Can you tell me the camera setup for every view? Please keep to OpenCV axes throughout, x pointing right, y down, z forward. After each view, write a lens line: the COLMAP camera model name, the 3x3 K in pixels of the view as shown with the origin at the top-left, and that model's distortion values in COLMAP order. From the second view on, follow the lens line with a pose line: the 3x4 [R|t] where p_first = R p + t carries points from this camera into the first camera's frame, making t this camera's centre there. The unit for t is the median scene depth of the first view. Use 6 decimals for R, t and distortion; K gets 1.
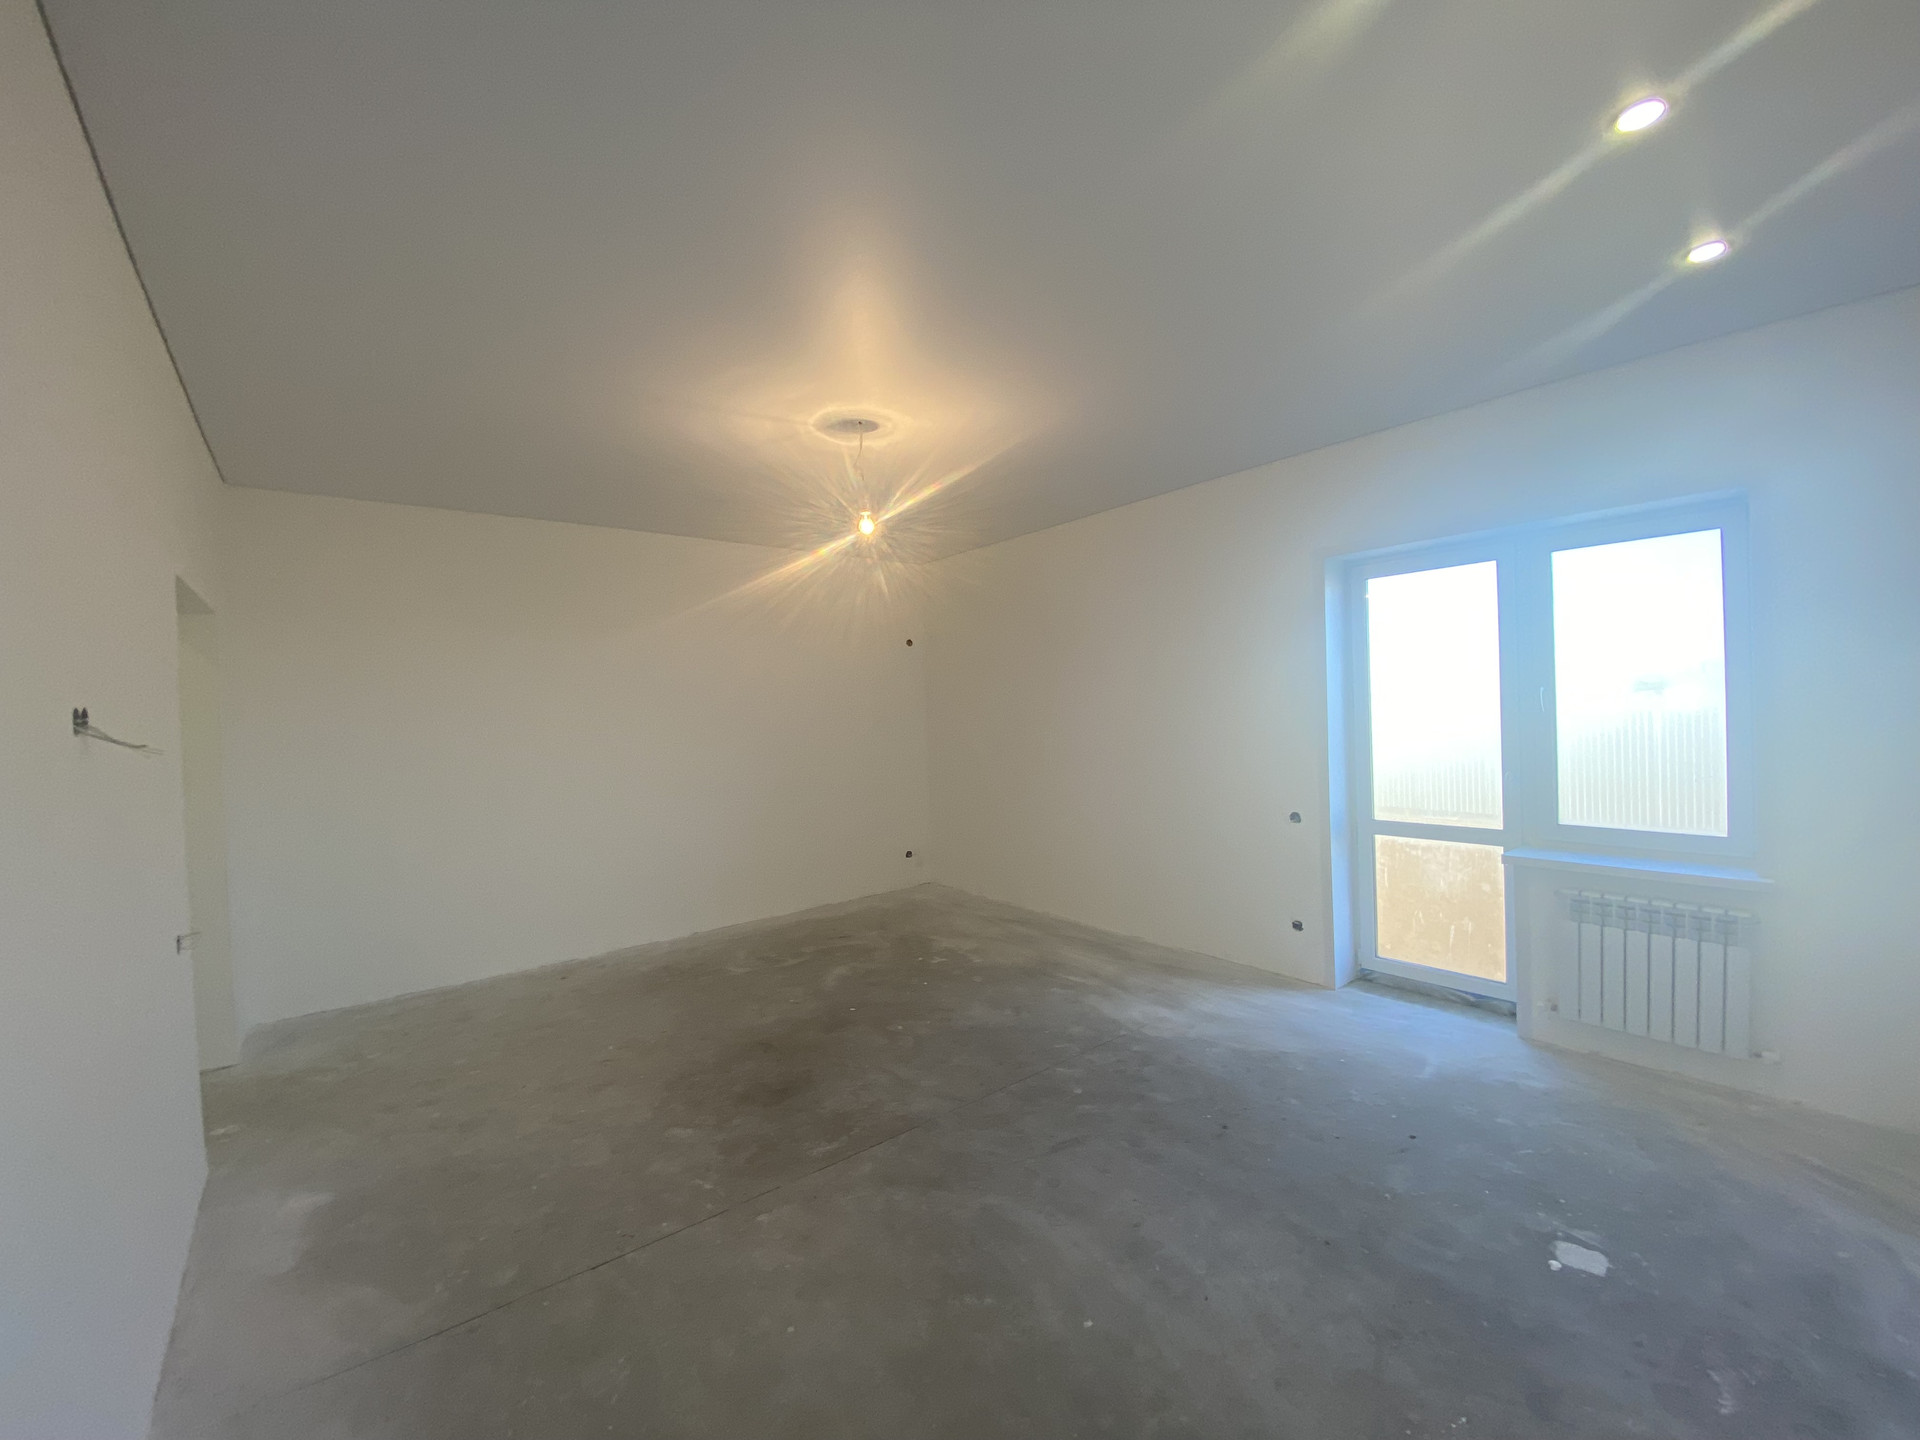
lens RADIAL K [[740.6, 0, 960.0], [0, 740.6, 720.0], [0, 0, 1]] dist [0.013200, -0.012329]
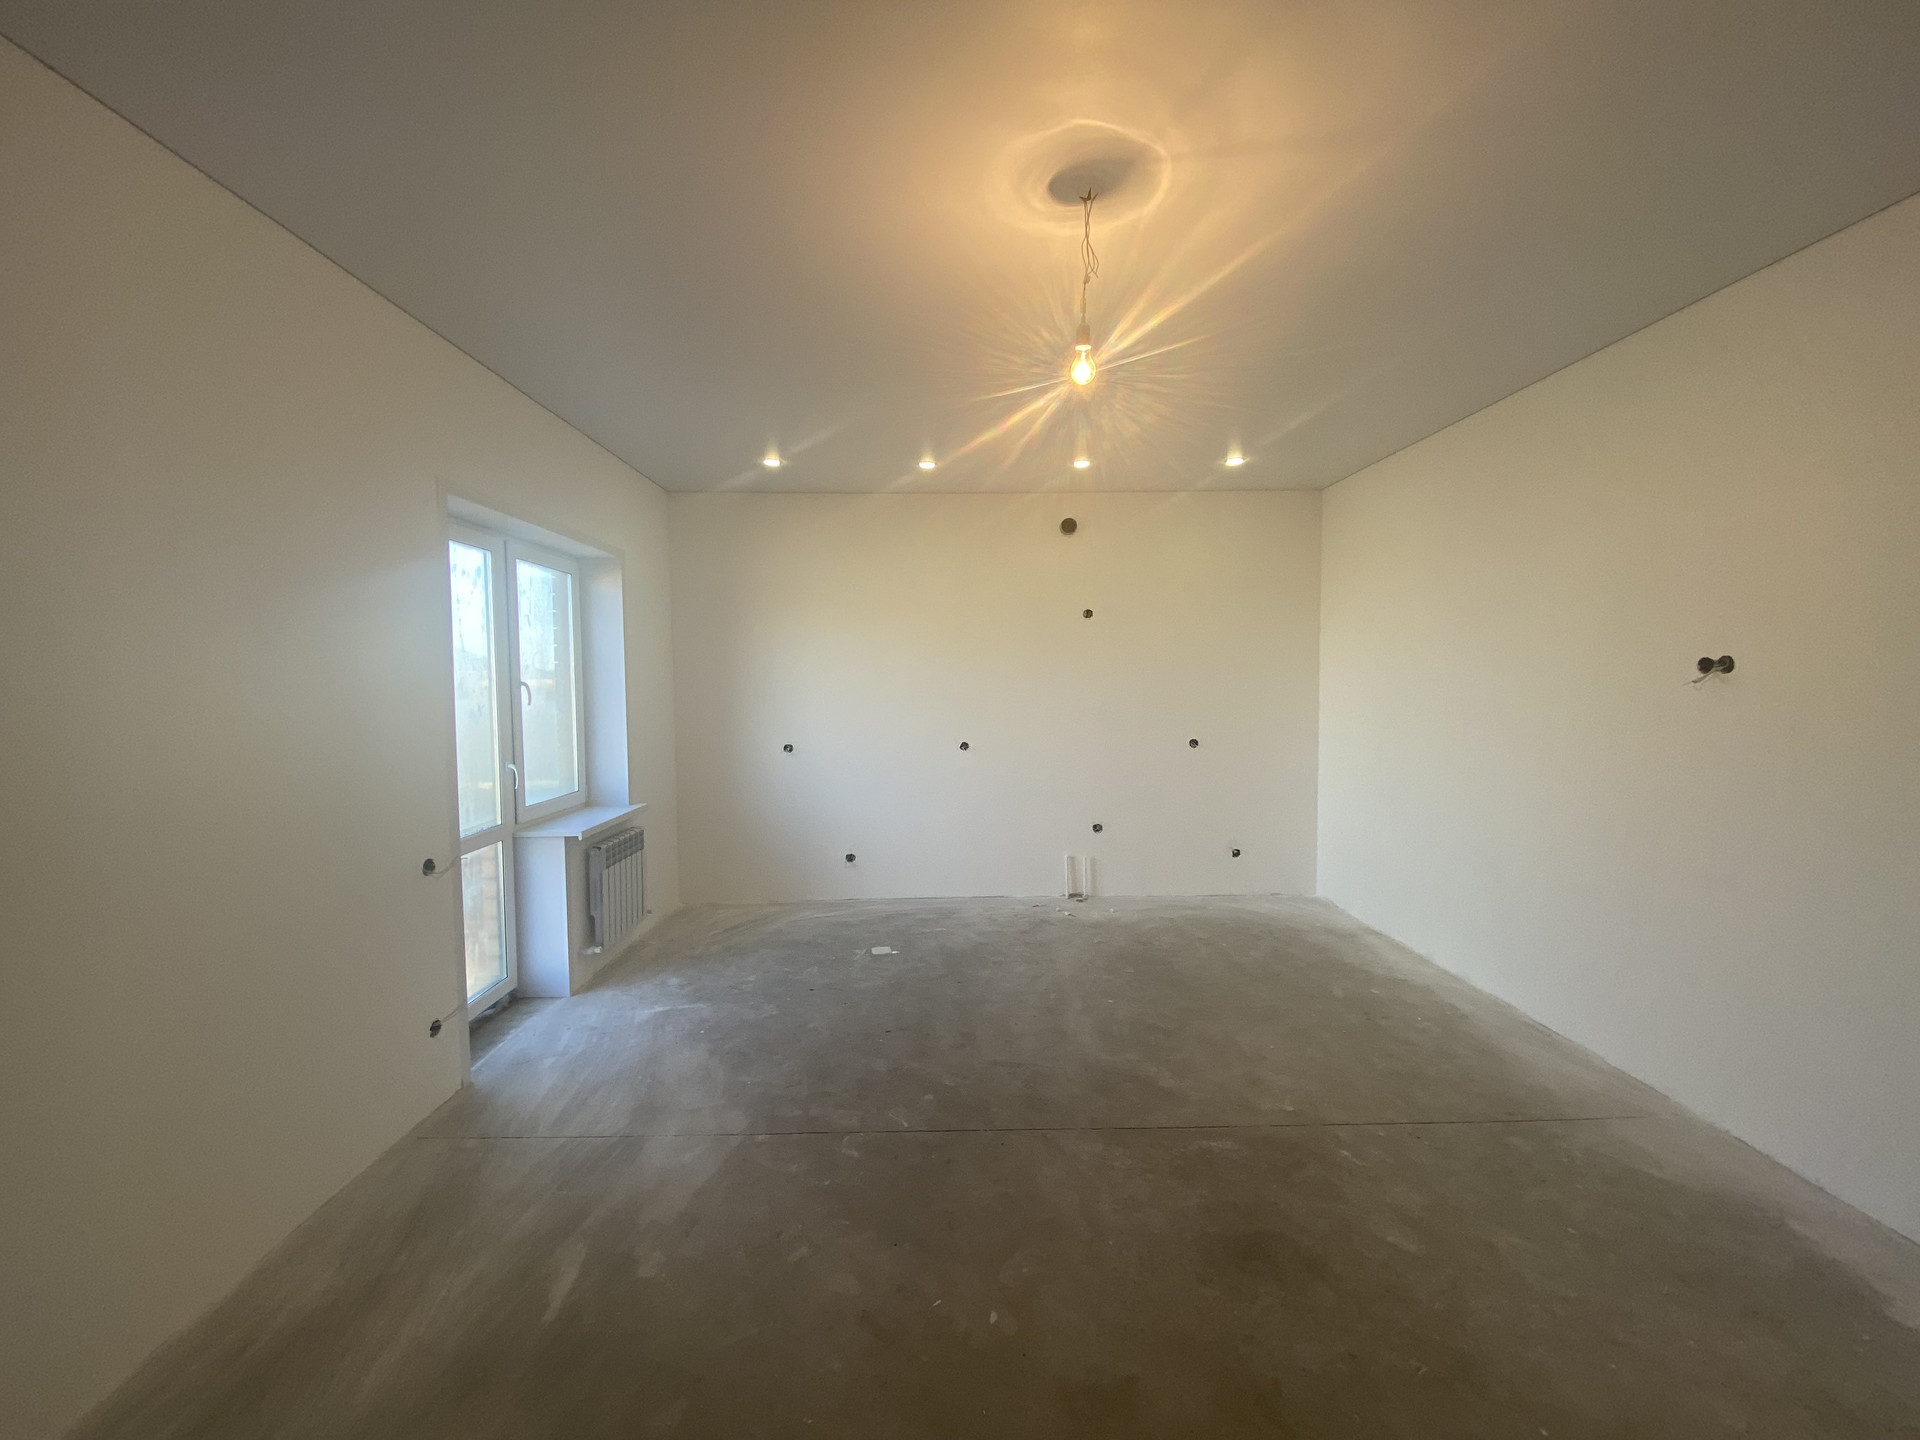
lens RADIAL K [[740.6, 0, 960.0], [0, 740.6, 720.0], [0, 0, 1]] dist [0.013200, -0.012329]
pose [[-0.774298, 0.007300, 0.632780, -0.421359], [0.046591, 0.997877, 0.045499, -0.010809], [-0.631104, 0.064712, -0.772994, 1.514155]]
